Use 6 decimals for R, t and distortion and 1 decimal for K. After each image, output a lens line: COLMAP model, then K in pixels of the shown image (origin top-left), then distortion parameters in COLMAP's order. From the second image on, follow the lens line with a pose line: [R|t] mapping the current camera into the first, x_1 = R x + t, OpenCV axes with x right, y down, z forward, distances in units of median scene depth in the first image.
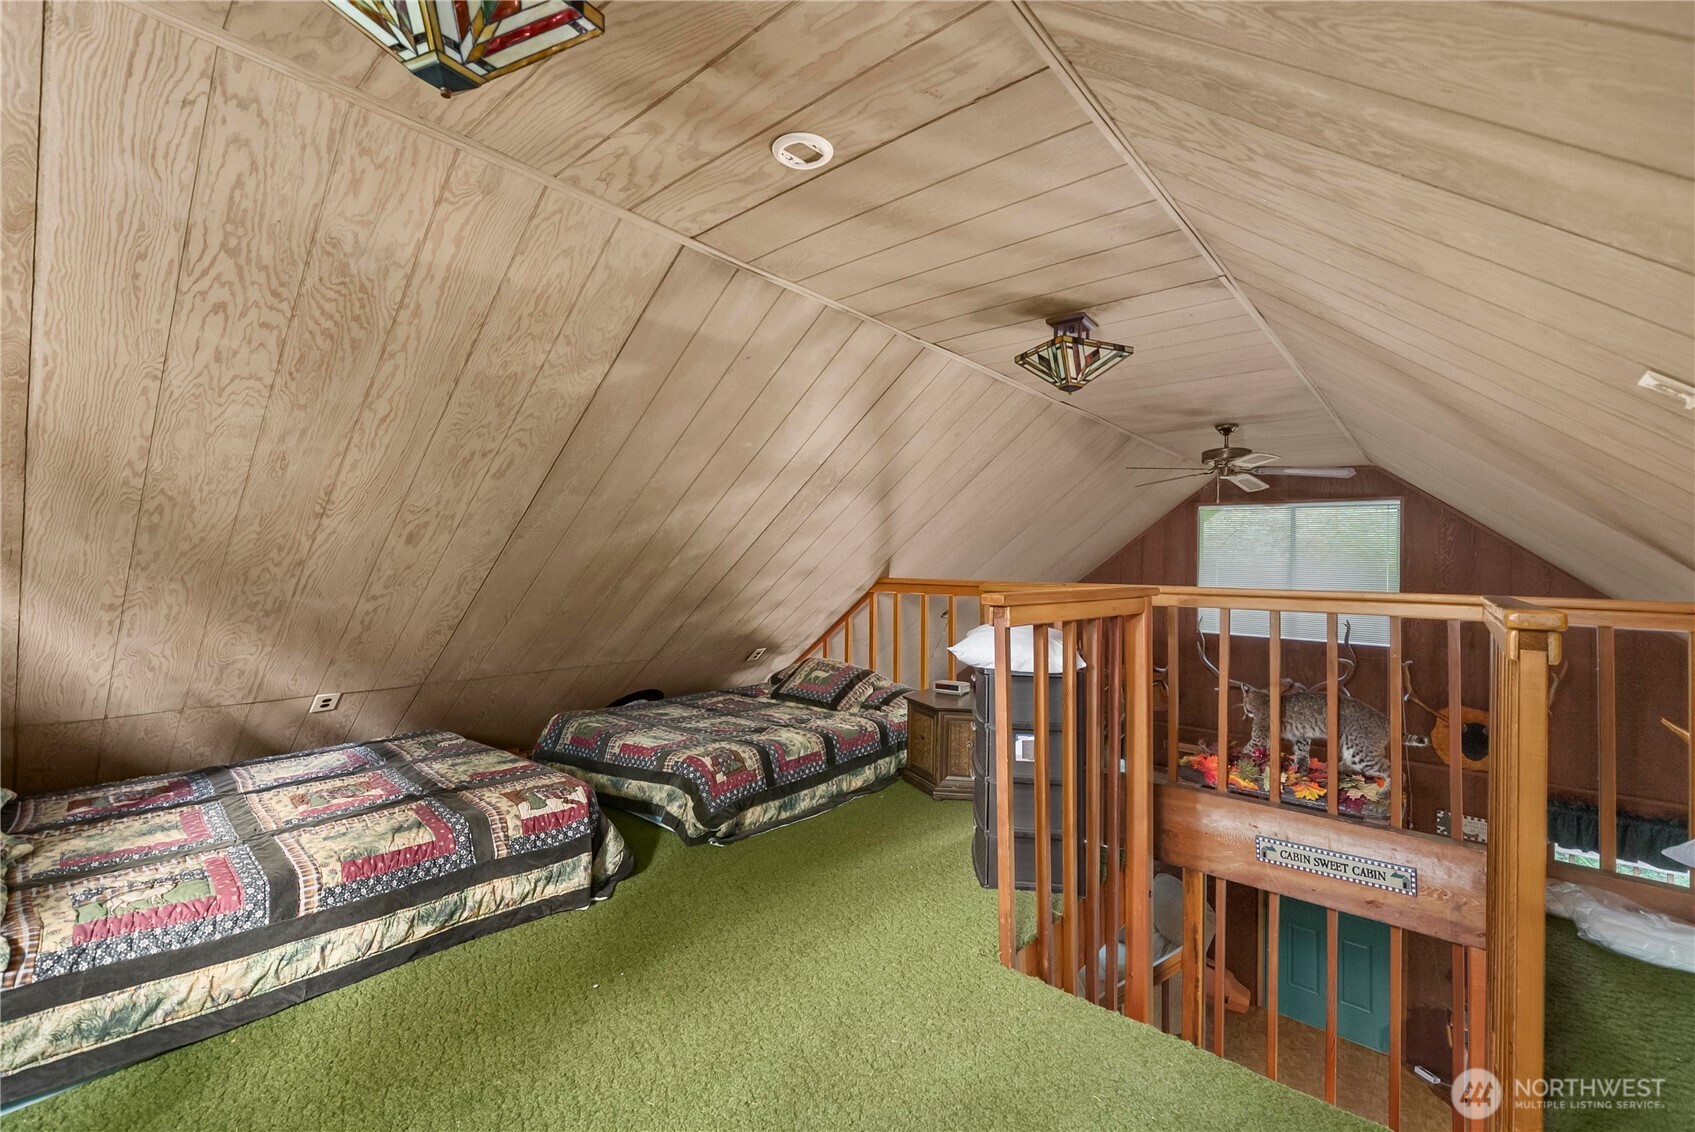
lens RADIAL K [[695.0, 0, 847.5], [0, 695.0, 566.0], [0, 0, 1]] dist [0.002219, -0.000028]
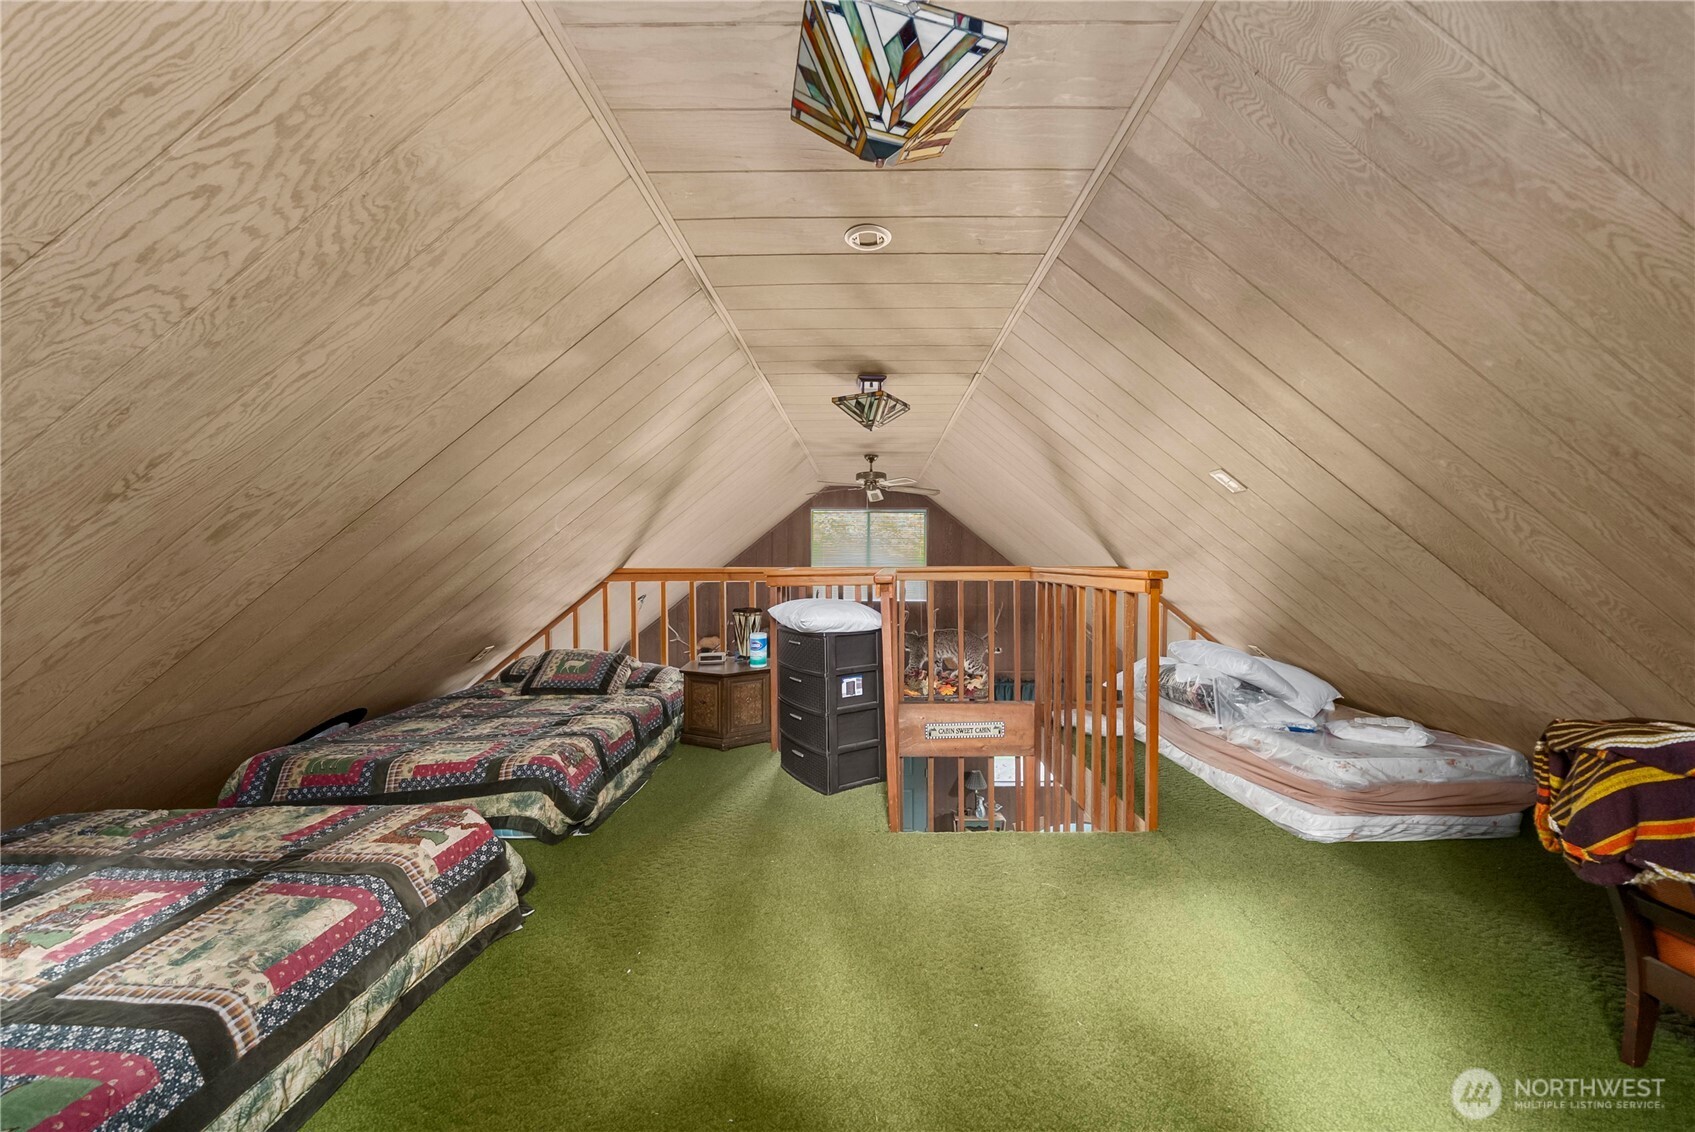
lens RADIAL K [[605.7, 0, 853.4], [0, 605.7, 577.4], [0, 0, 1]] dist [-0.000861, 0.000161]
pose [[0.760985, -0.041662, 0.647431, -0.476964], [0.016327, 0.998850, 0.045085, -0.009048], [-0.648564, -0.023738, 0.760790, 0.082845]]
